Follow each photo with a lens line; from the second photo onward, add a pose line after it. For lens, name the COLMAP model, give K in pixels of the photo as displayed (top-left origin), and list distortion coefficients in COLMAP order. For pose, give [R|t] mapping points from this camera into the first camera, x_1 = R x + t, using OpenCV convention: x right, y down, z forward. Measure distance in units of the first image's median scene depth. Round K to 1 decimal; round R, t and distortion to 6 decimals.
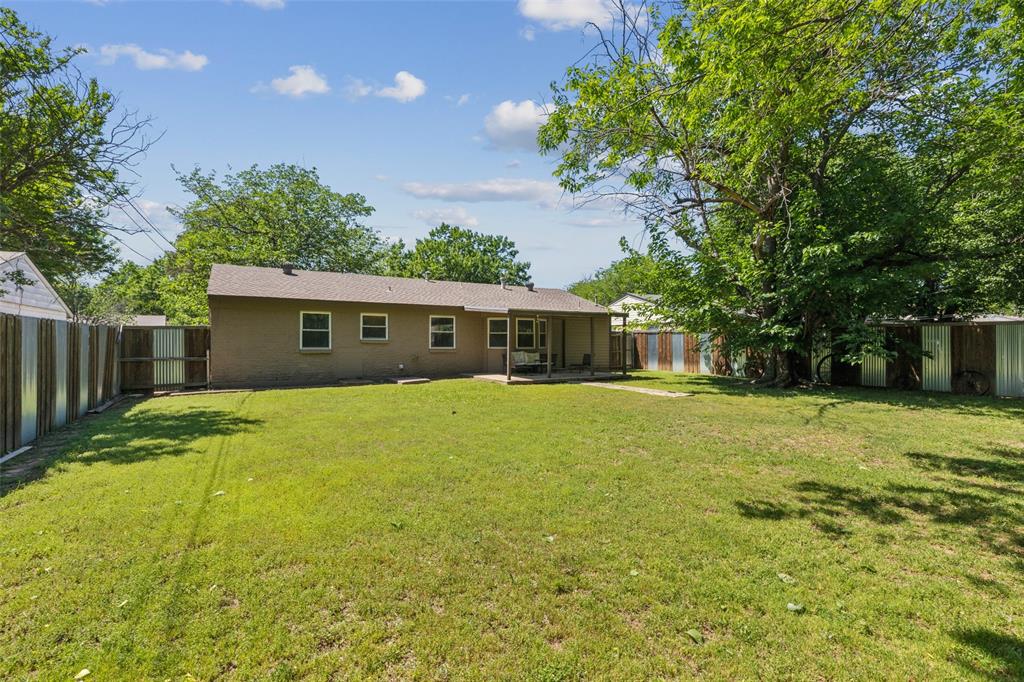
lens RADIAL K [[464.1, 0, 515.5], [0, 464.1, 336.7], [0, 0, 1]] dist [0.011400, -0.000845]
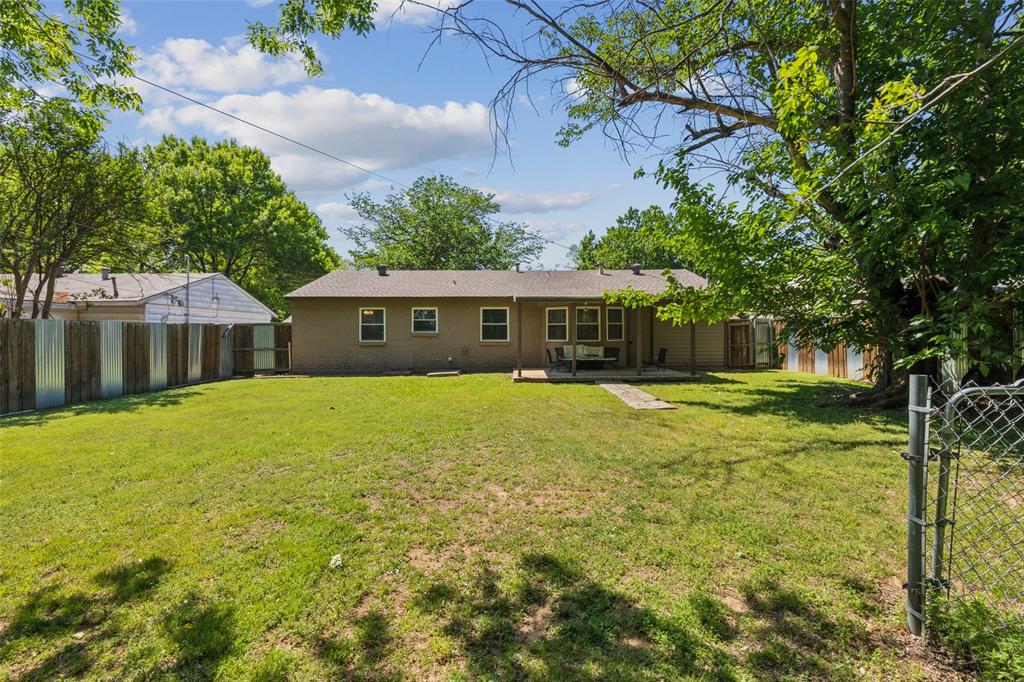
lens RADIAL K [[464.1, 0, 515.5], [0, 464.1, 336.7], [0, 0, 1]] dist [0.011400, -0.000845]
pose [[0.870478, -0.002729, -0.492199, 0.377722], [0.011365, 0.999829, 0.014556, 0.002669], [0.492076, -0.018265, 0.870361, 0.193604]]
